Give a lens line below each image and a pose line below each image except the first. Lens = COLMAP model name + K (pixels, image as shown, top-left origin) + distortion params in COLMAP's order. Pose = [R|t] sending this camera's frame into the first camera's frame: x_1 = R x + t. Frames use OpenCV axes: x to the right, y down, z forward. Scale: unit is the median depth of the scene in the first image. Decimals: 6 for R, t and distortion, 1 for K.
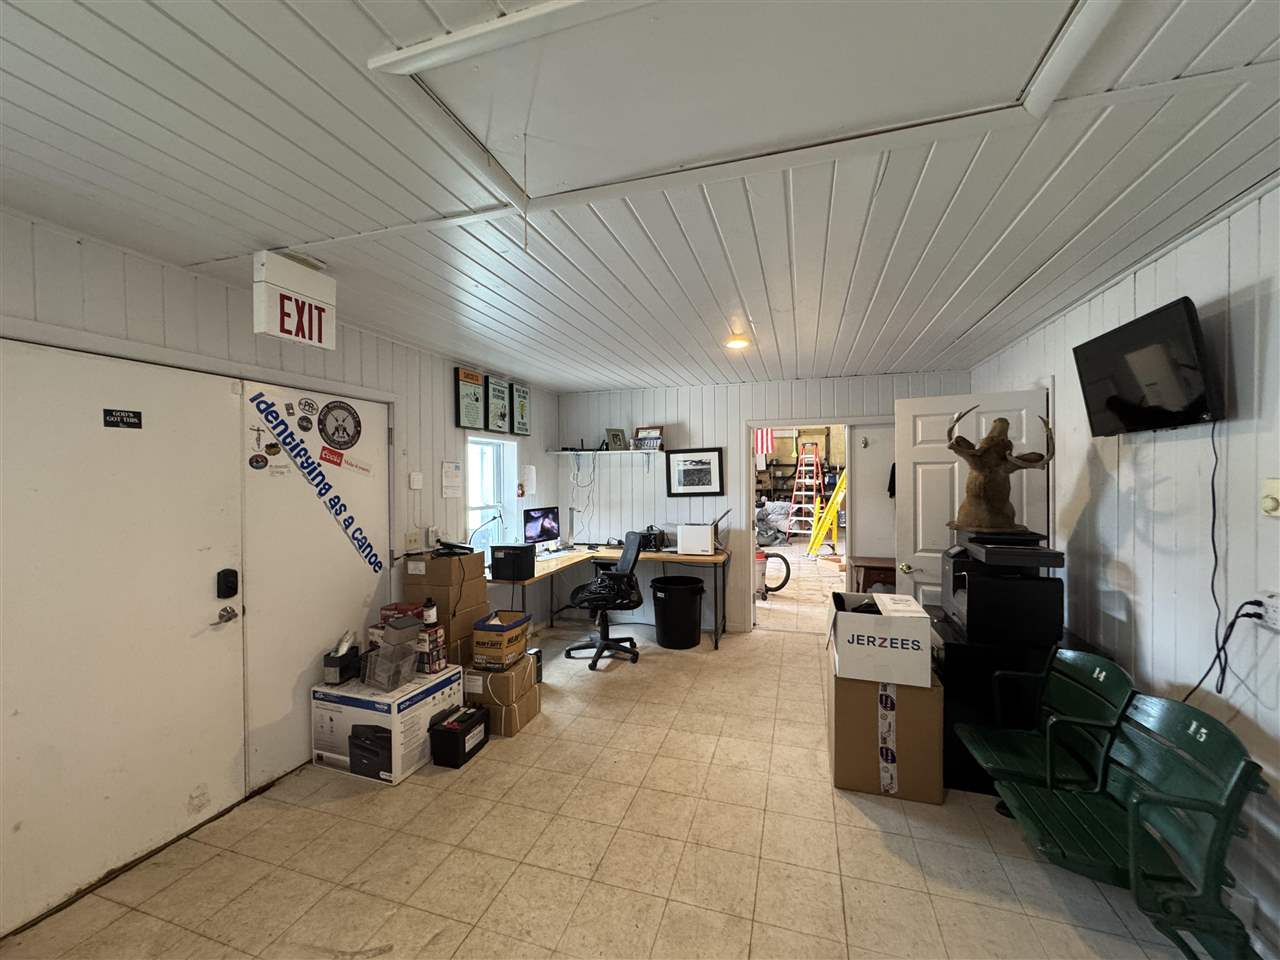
lens RADIAL K [[509.4, 0, 639.6], [0, 509.4, 479.2], [0, 0, 1]] dist [0.000357, 0.000023]
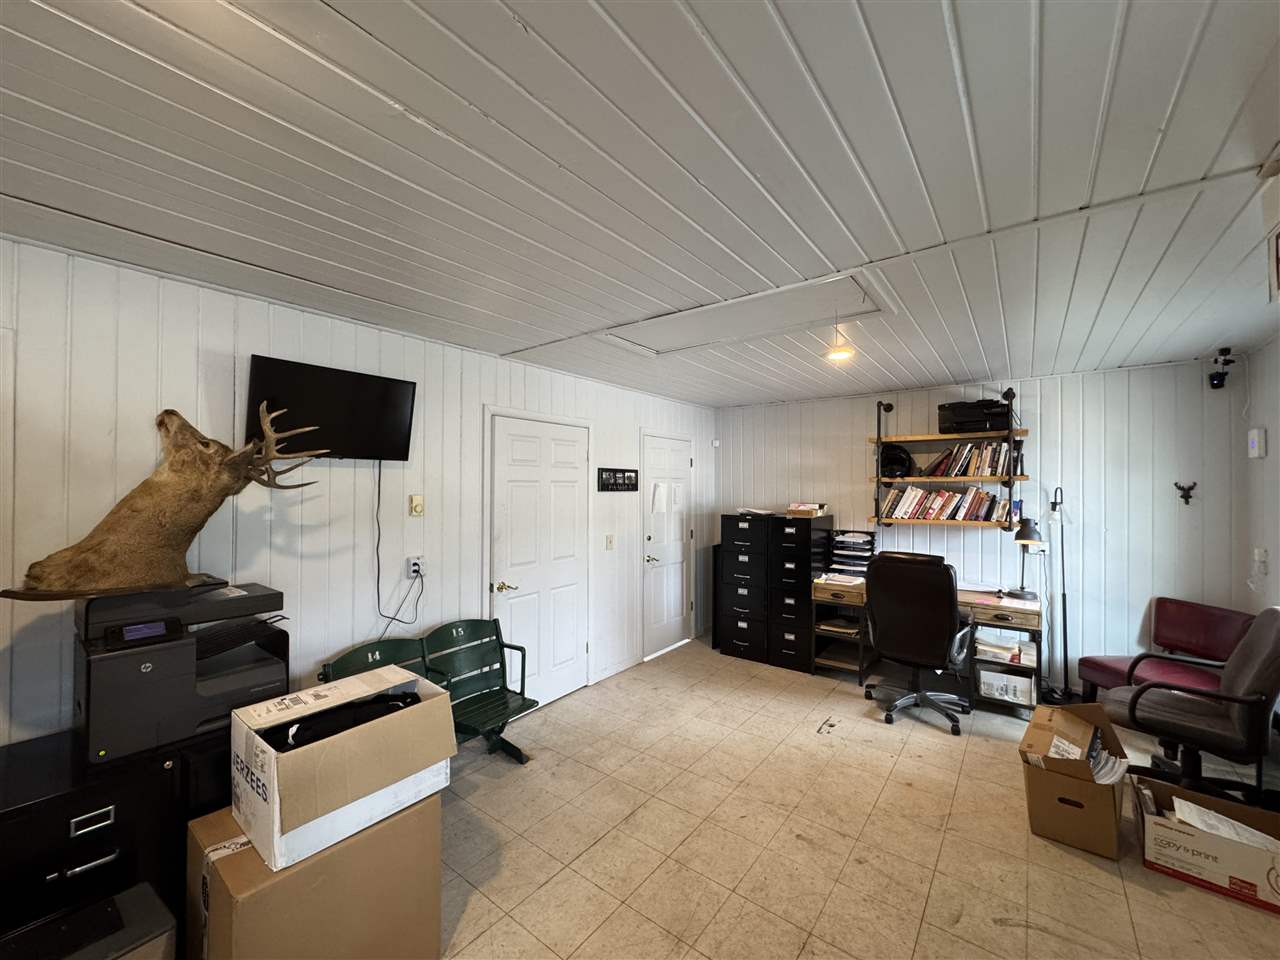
lens RADIAL K [[509.4, 0, 645.2], [0, 509.4, 479.8], [0, 0, 1]] dist [0.000357, 0.000023]
pose [[-0.941987, 0.008262, 0.335549, -0.128672], [0.007056, 0.999964, -0.004811, -0.031954], [-0.335576, -0.002164, -0.942011, 1.954298]]
